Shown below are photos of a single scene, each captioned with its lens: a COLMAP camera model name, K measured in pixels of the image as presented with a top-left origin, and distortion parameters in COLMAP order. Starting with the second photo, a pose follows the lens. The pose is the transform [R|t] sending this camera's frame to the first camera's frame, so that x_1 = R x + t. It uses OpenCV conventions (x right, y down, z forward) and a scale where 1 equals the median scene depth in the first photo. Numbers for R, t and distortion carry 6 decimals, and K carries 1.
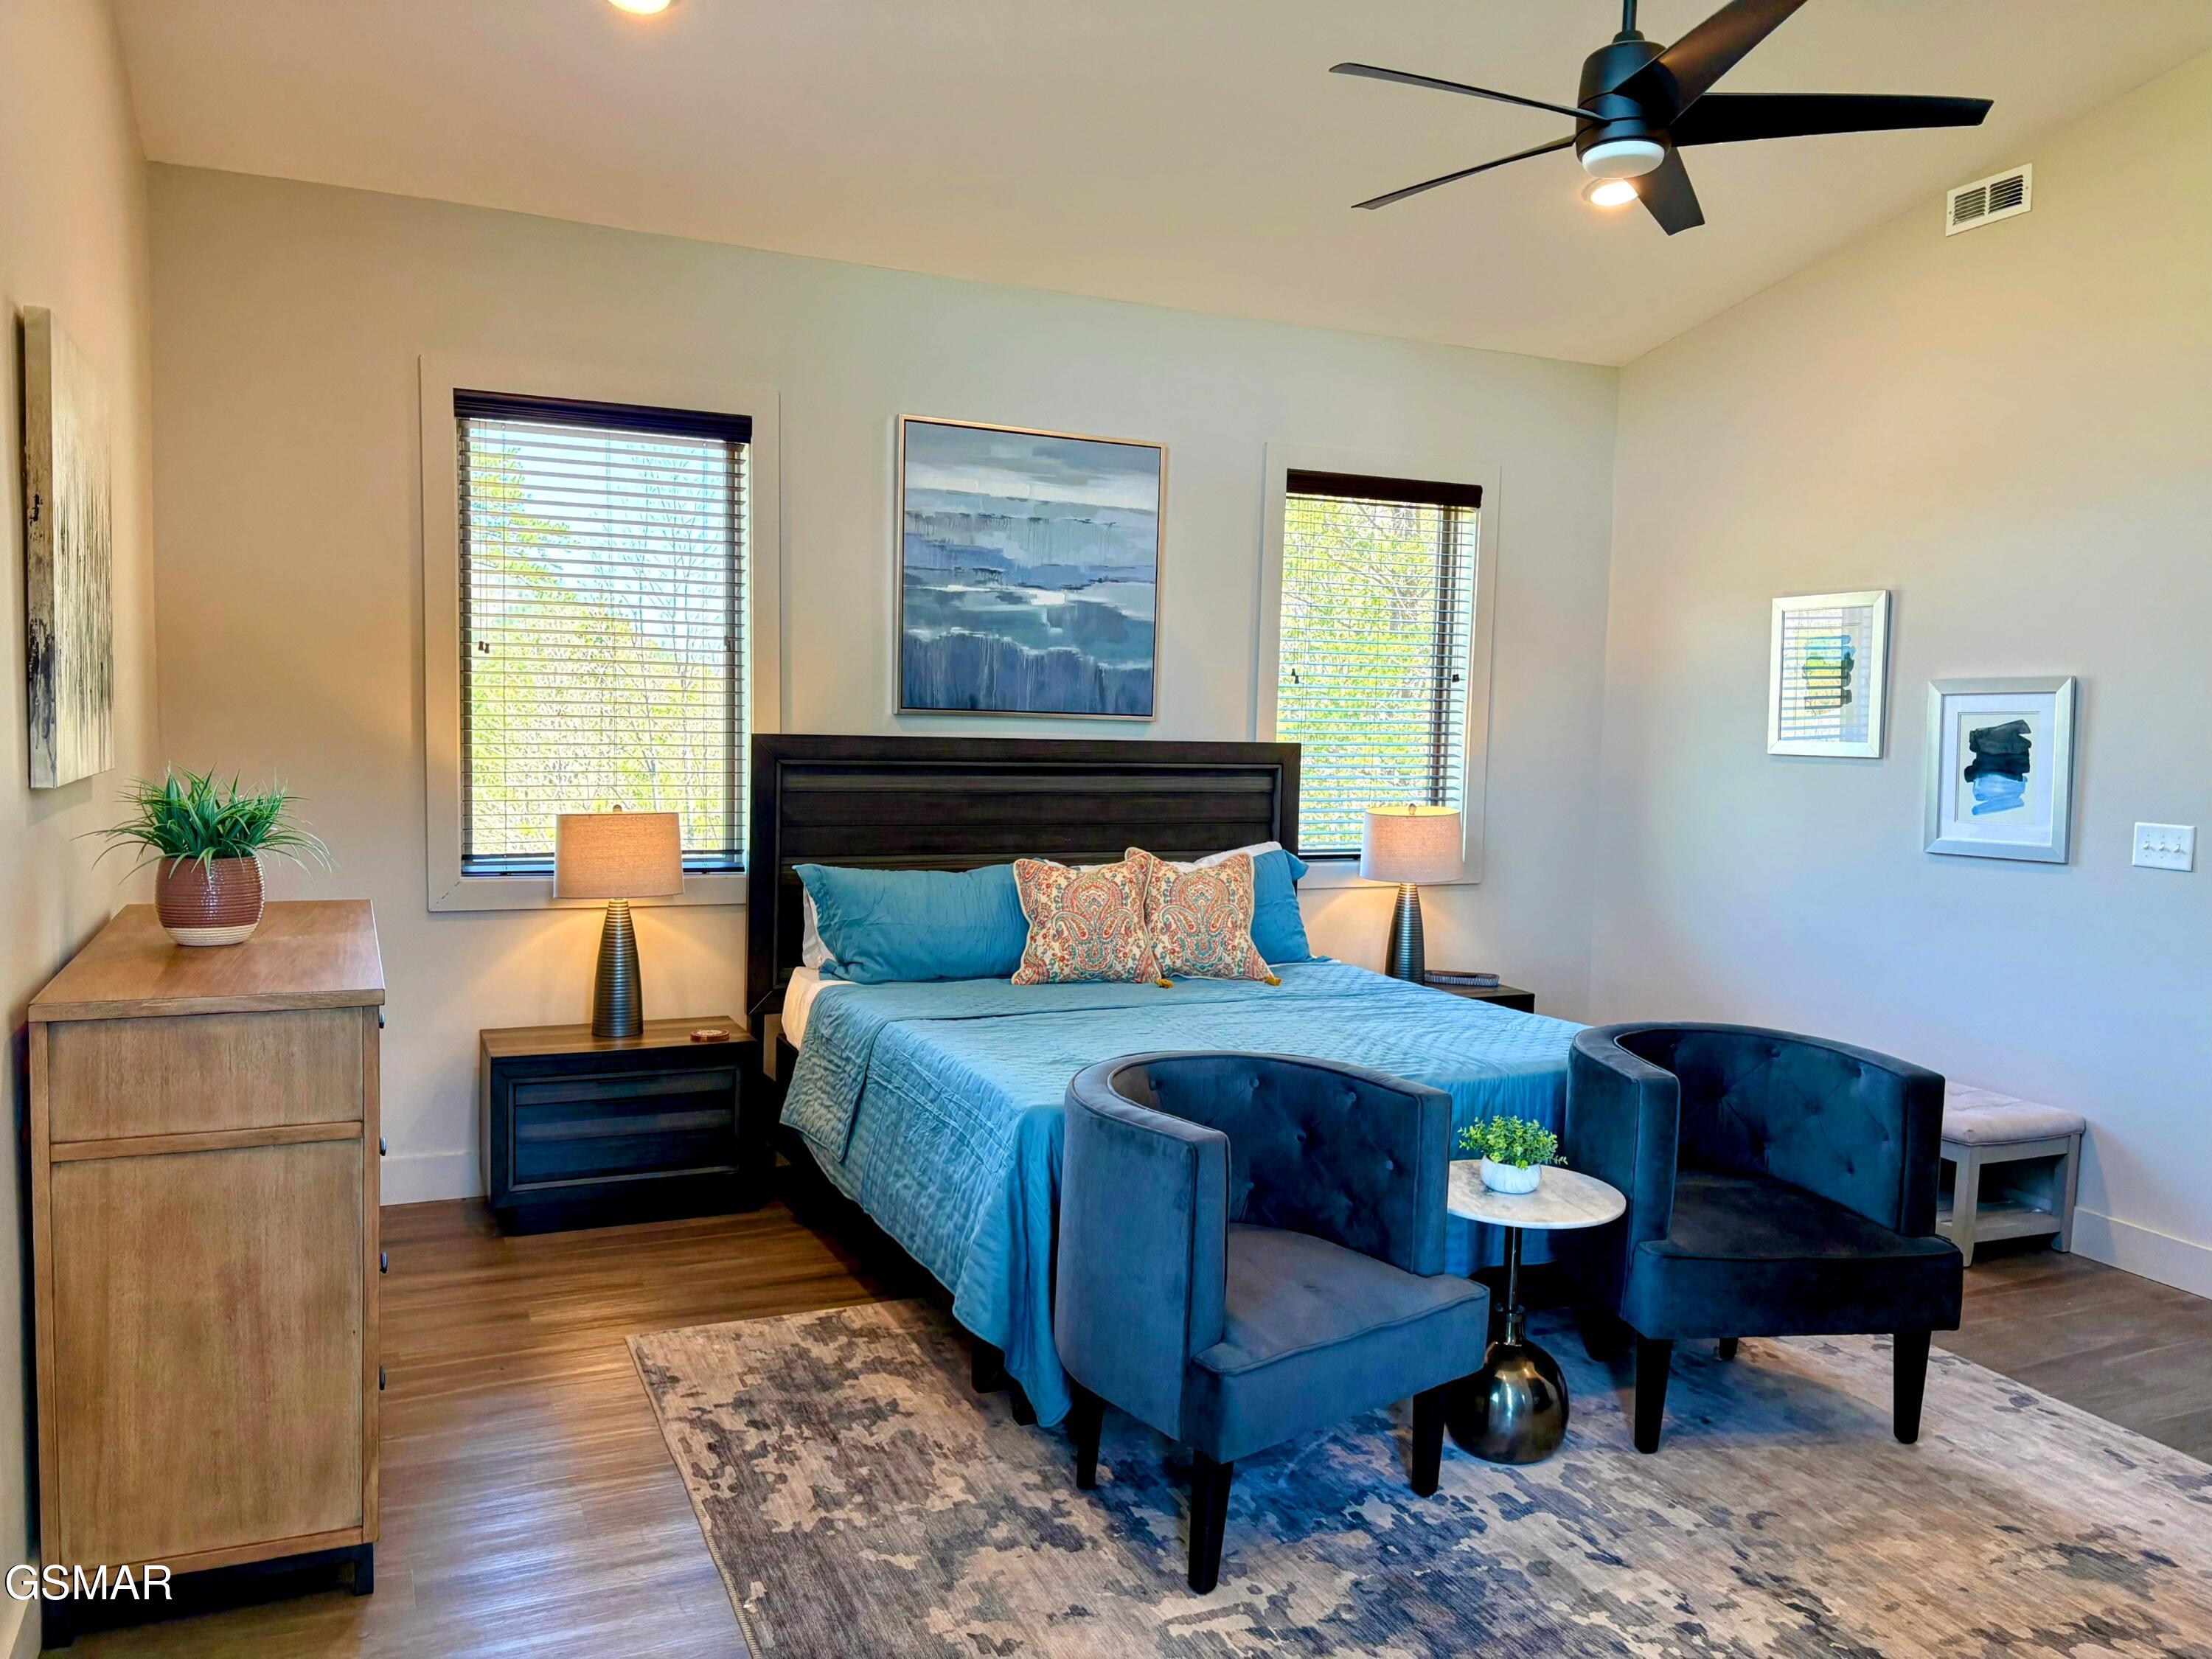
lens RADIAL K [[1691.3, 0, 1106.0], [0, 1691.3, 829.5], [0, 0, 1]] dist [0.097323, -0.106565]
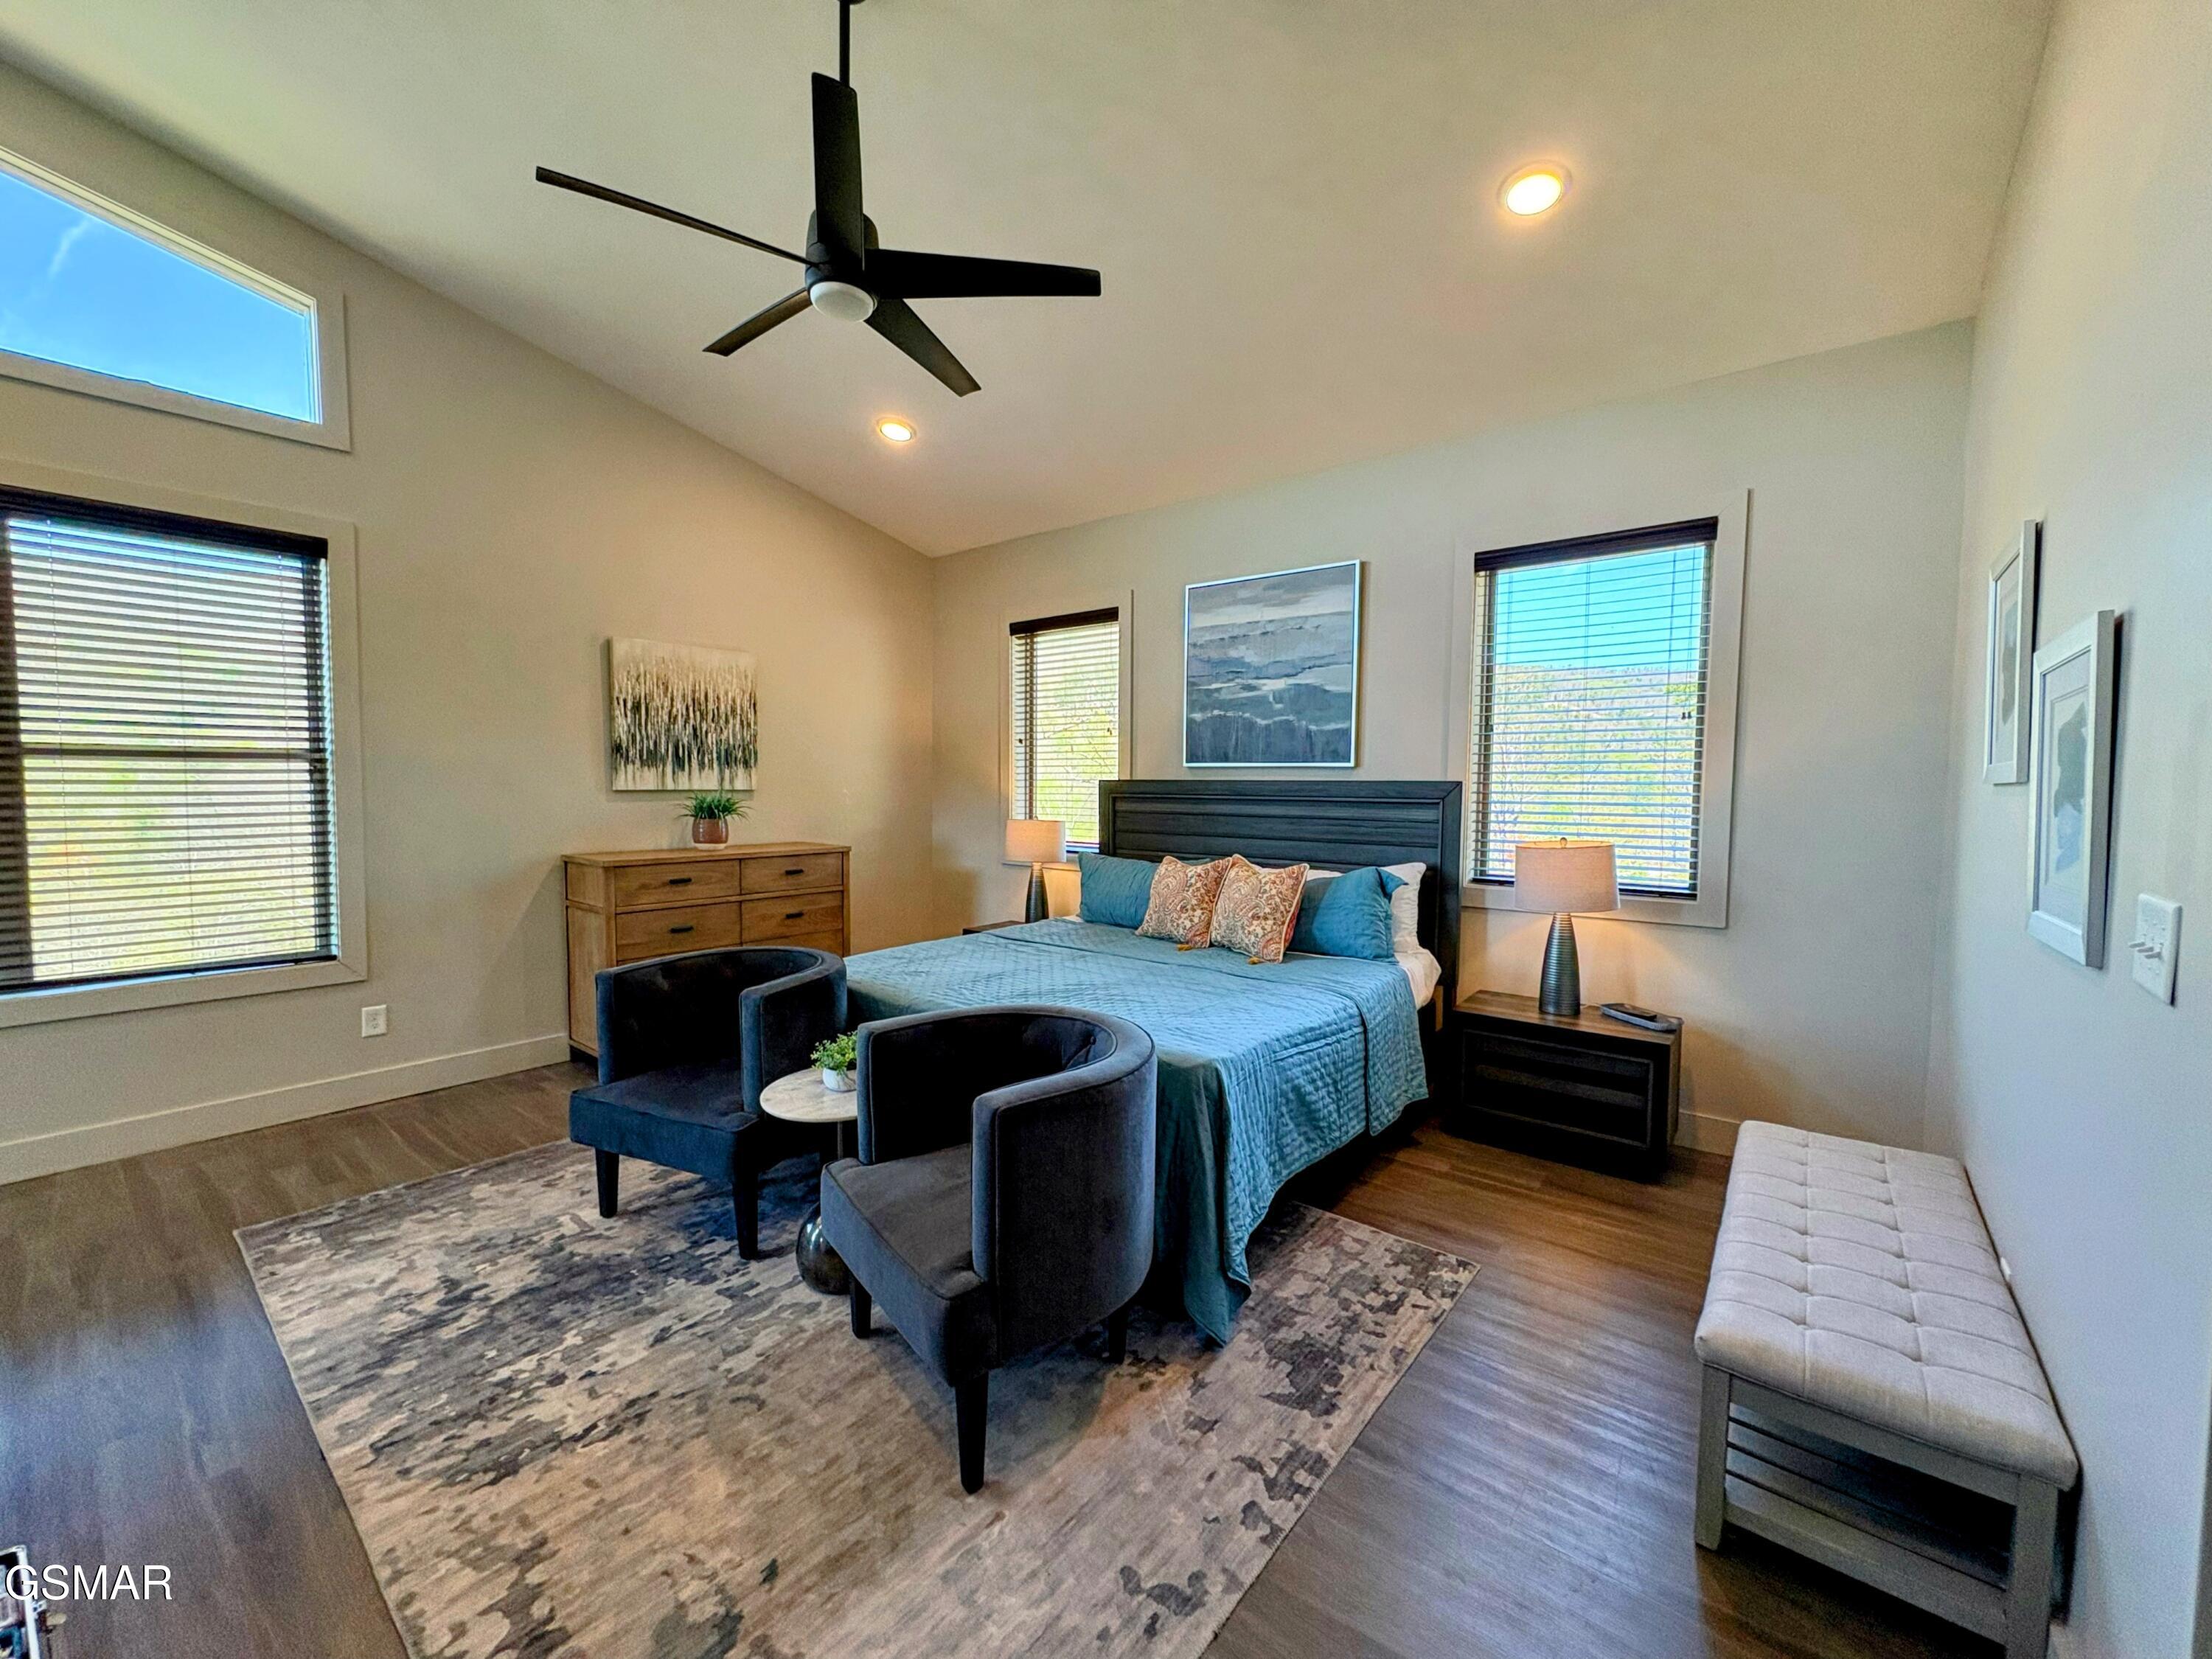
lens RADIAL K [[882.4, 0, 1103.9], [0, 882.4, 831.4], [0, 0, 1]] dist [-0.000029, 0.000292]
pose [[0.435436, 0.030499, -0.899703, 0.614806], [-0.057753, 0.998314, 0.005890, -0.006156], [0.898365, 0.049396, 0.436463, 0.562416]]
